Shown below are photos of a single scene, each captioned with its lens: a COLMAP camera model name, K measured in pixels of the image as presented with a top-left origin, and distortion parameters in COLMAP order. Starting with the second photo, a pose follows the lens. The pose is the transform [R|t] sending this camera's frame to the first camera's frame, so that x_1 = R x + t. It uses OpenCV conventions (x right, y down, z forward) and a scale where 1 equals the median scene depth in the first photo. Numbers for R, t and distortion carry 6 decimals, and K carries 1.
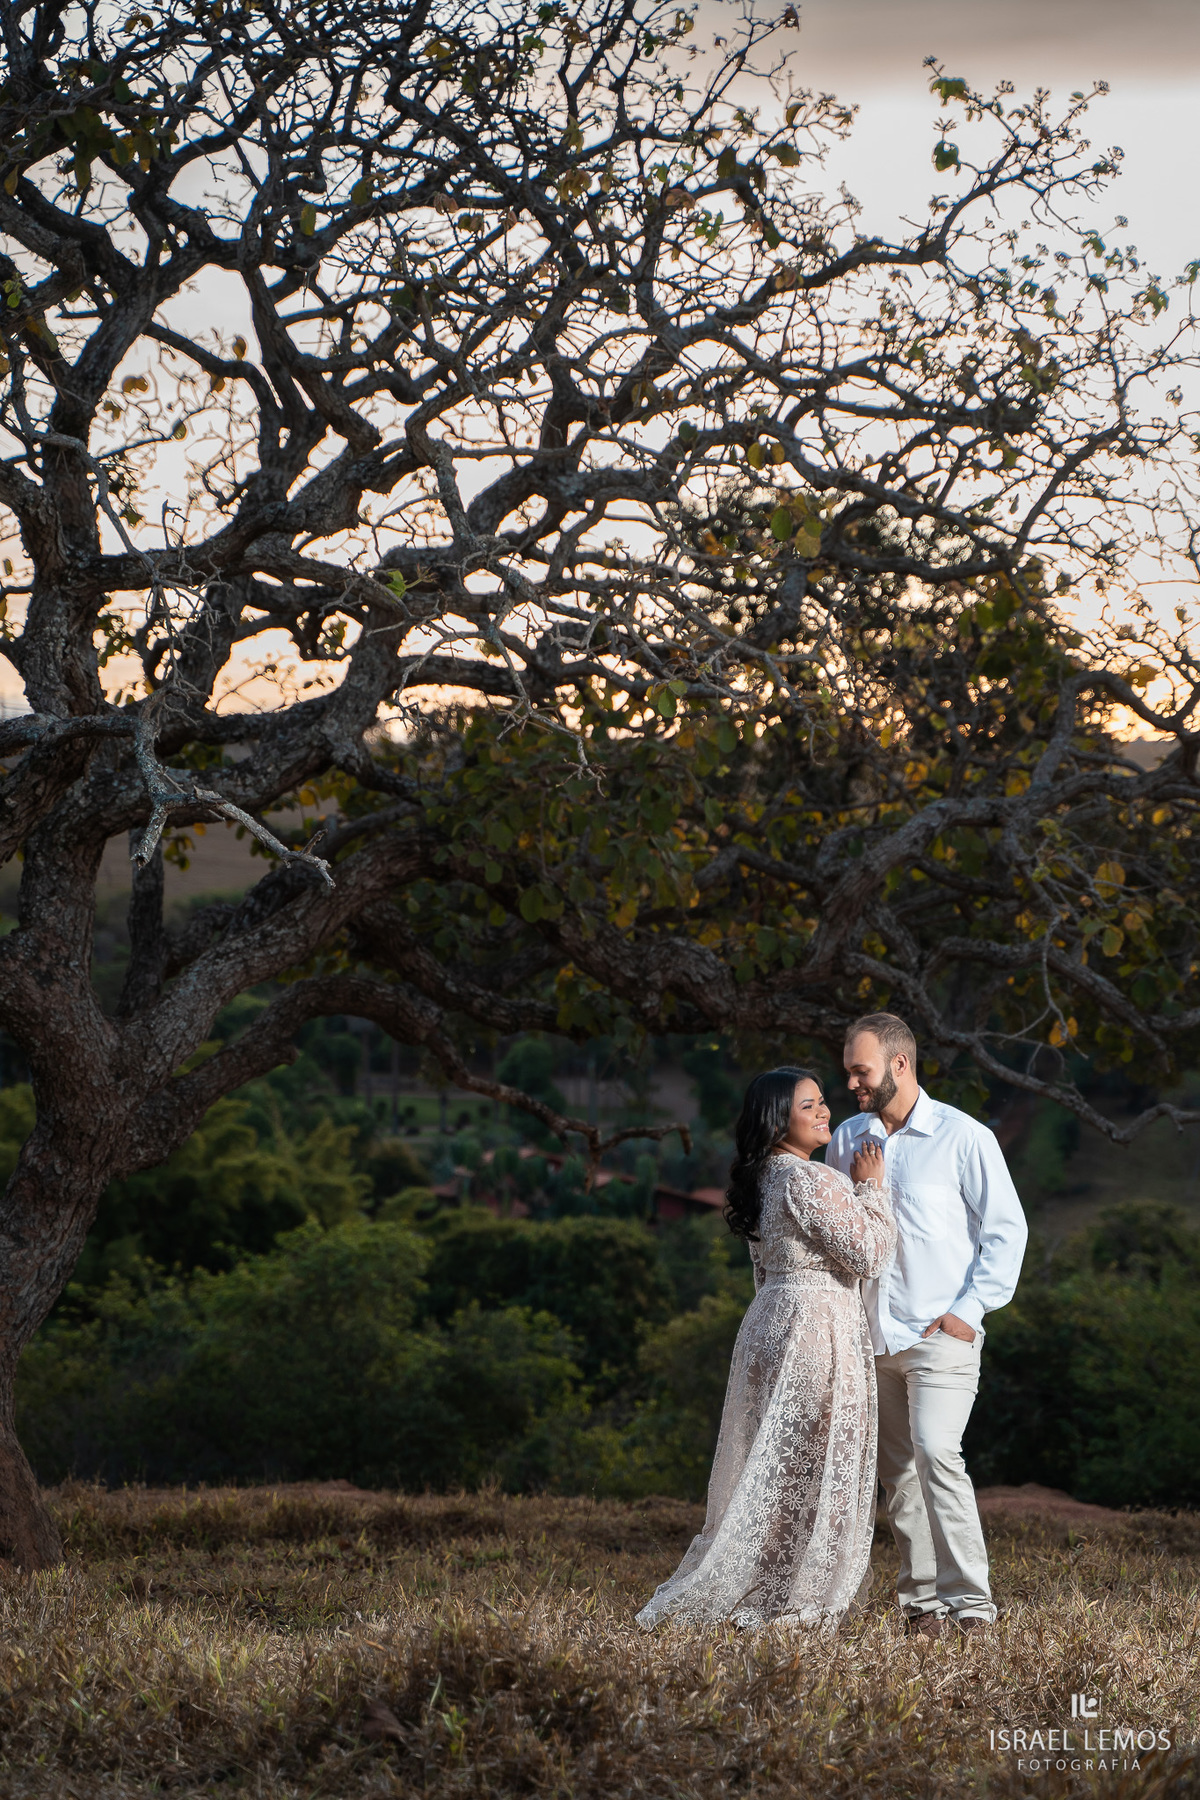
lens RADIAL K [[3589.3, 0, 607.0], [0, 3589.3, 901.3], [0, 0, 1]] dist [0.265178, 0.000000]
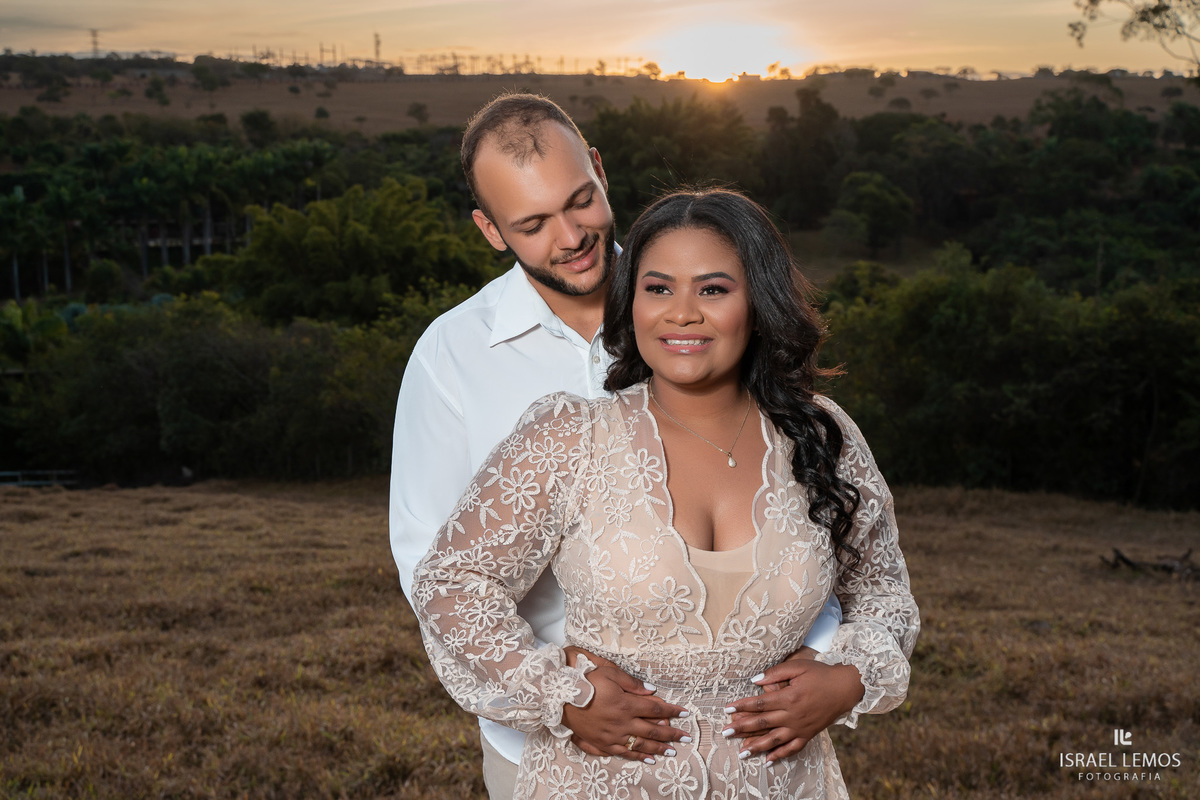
lens RADIAL K [[1423.9, 0, 606.3], [0, 1423.9, 393.0], [0, 0, 1]] dist [0.009494, 0.000000]
pose [[0.998821, 0.002091, 0.048493, -0.391320], [-0.010135, 0.986033, 0.166244, 0.207738], [-0.047468, -0.166540, 0.984892, 1.748502]]
